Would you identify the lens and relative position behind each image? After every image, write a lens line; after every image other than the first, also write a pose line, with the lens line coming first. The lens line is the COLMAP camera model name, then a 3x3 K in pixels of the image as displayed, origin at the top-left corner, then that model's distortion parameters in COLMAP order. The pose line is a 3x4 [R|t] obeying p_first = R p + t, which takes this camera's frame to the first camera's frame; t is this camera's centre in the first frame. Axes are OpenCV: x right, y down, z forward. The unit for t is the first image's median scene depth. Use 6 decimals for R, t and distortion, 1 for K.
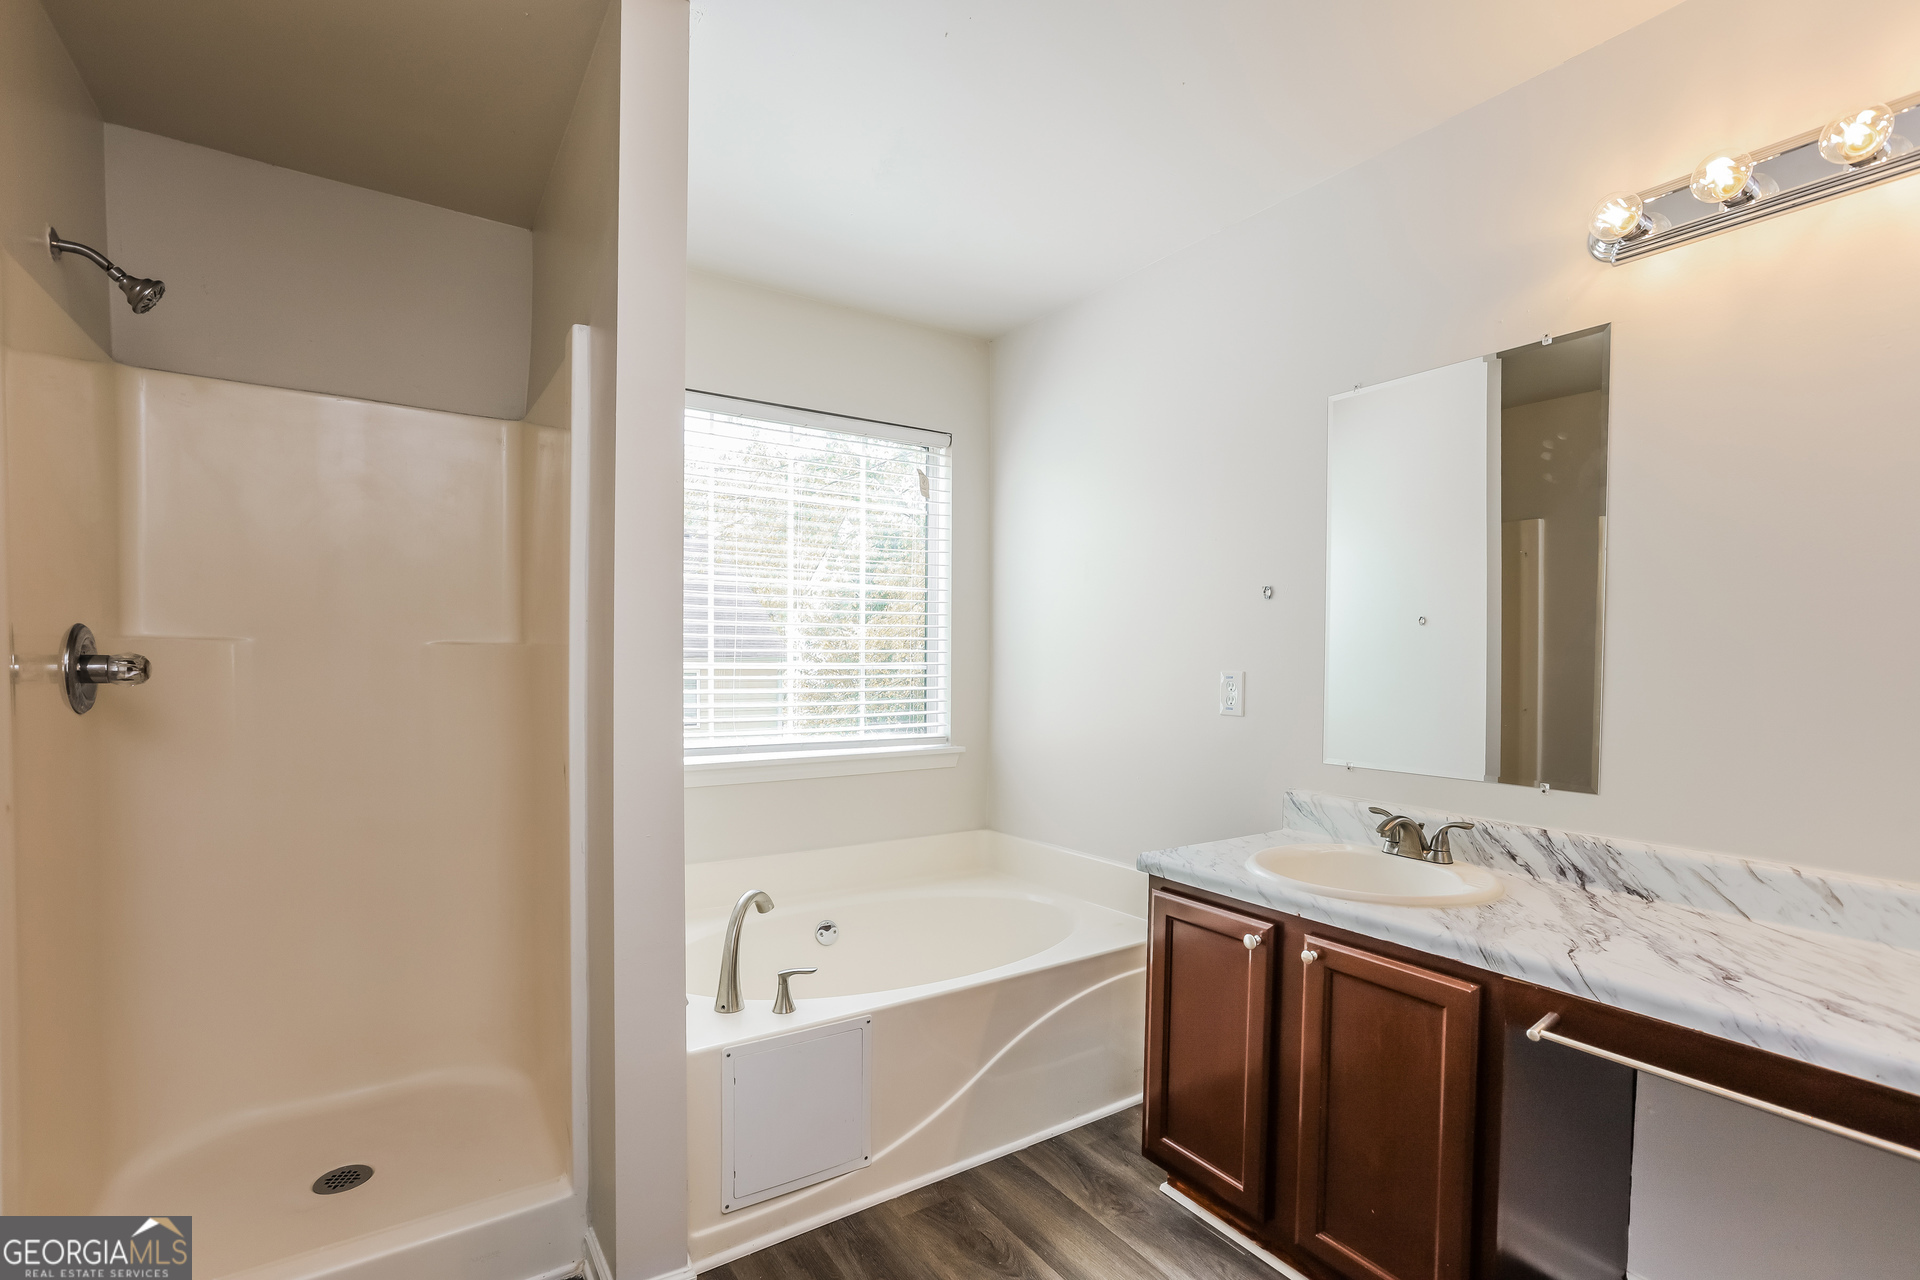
lens RADIAL K [[887.8, 0, 960.0], [0, 887.8, 640.0], [0, 0, 1]] dist [-0.047821, 0.024446]
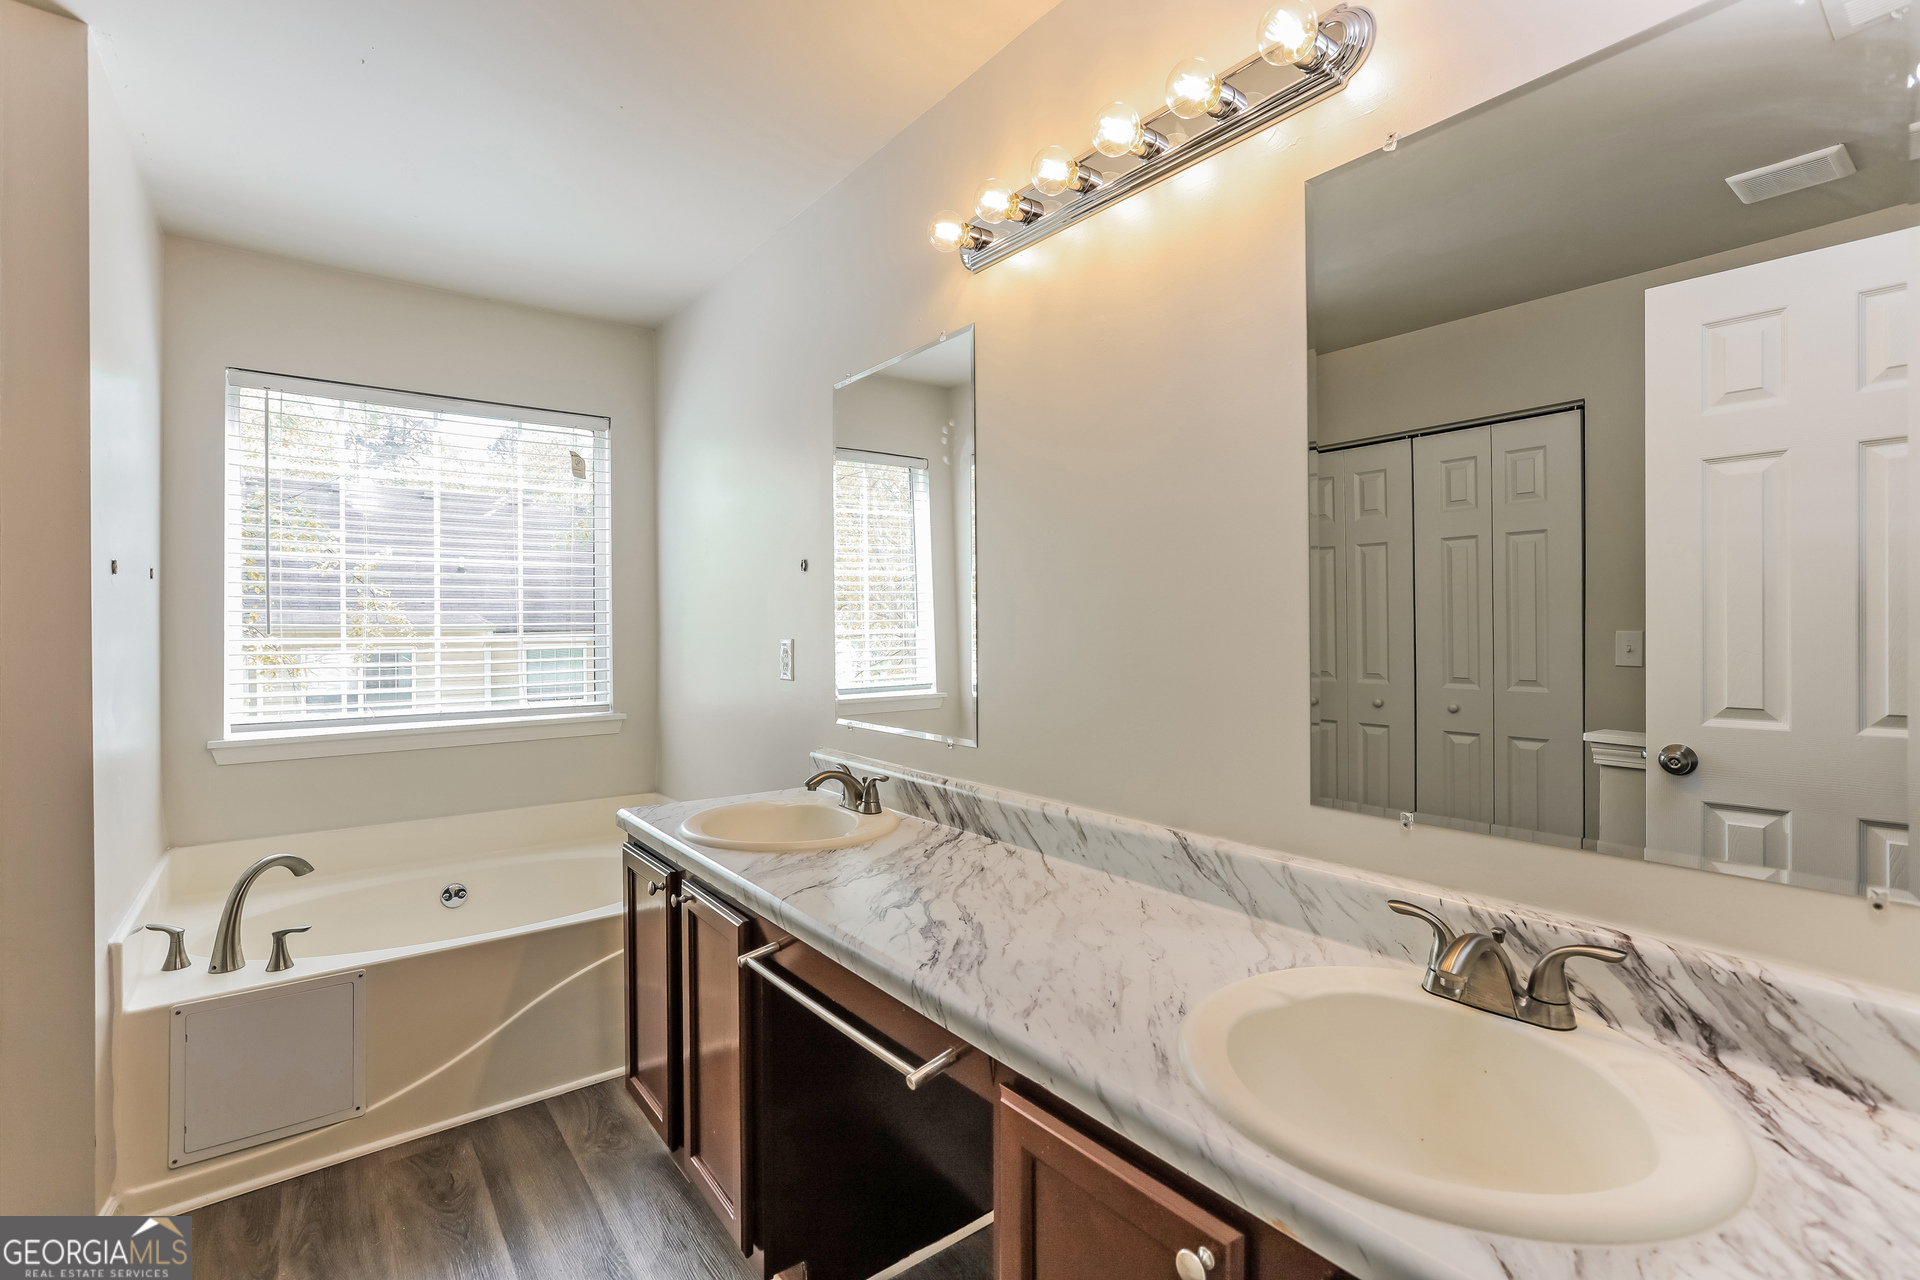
lens RADIAL K [[863.9, 0, 954.2], [0, 863.9, 605.6], [0, 0, 1]] dist [0.001098, 0.000470]
pose [[0.998279, -0.011847, 0.057427, 0.573328], [0.012192, 0.999910, -0.005650, 0.003383], [-0.057355, 0.006340, 0.998334, -0.083759]]
